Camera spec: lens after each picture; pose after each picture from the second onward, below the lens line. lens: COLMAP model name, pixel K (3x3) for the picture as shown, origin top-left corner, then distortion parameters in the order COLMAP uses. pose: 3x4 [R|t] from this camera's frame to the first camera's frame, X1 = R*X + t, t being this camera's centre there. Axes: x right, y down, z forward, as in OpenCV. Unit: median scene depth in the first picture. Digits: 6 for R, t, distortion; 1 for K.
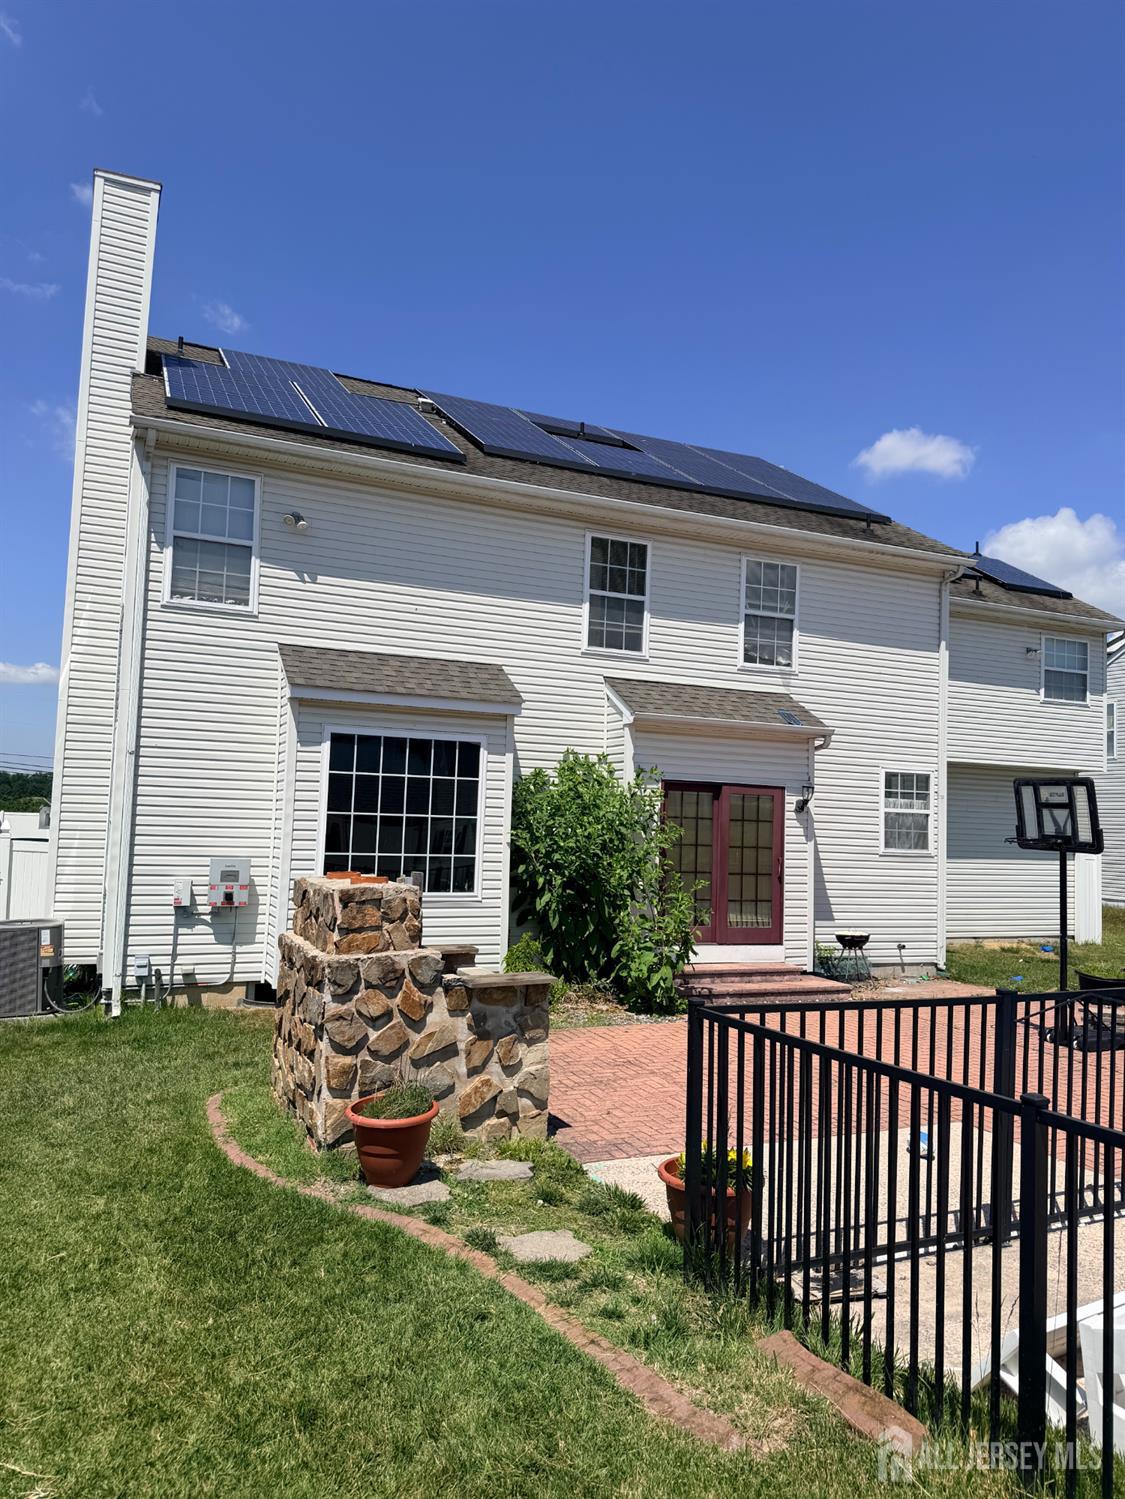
lens RADIAL K [[1047.0, 0, 562.5], [0, 1047.0, 749.5], [0, 0, 1]] dist [0.125163, -0.182694]
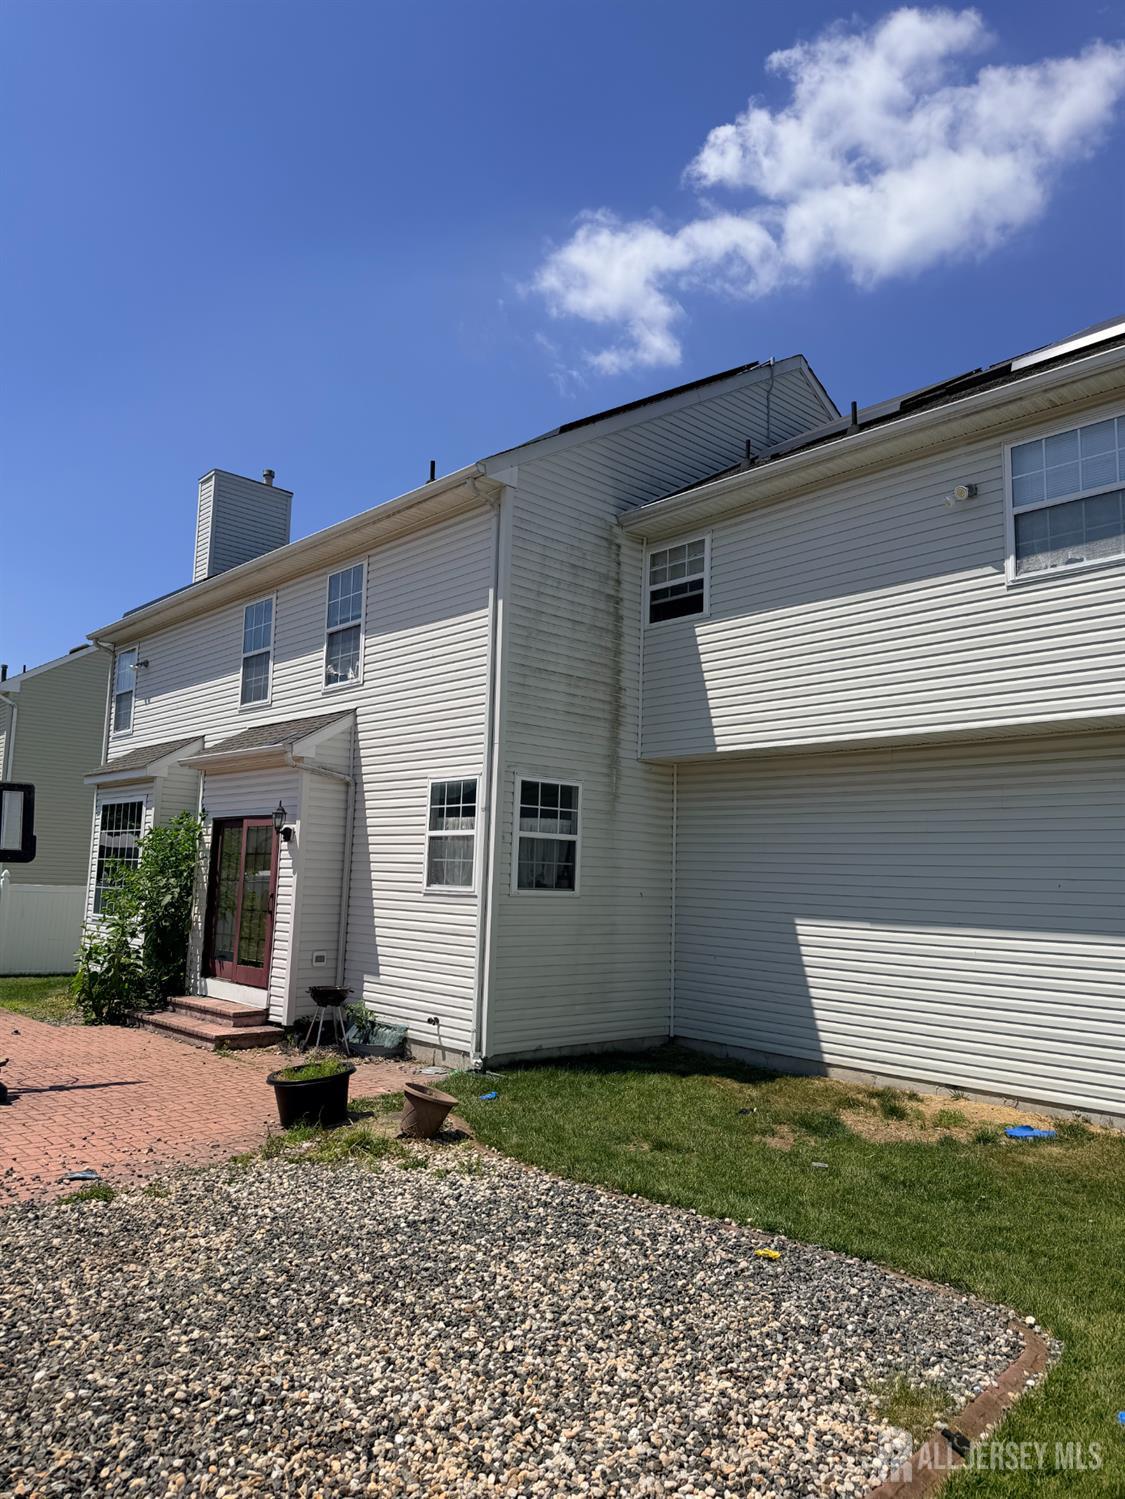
lens RADIAL K [[1047.0, 0, 562.5], [0, 1047.0, 749.5], [0, 0, 1]] dist [0.125163, -0.182694]
pose [[0.304373, -0.142110, -0.941893, 1.050888], [0.043289, 0.989851, -0.135357, 0.103637], [0.951569, 0.000425, 0.307436, 0.862761]]
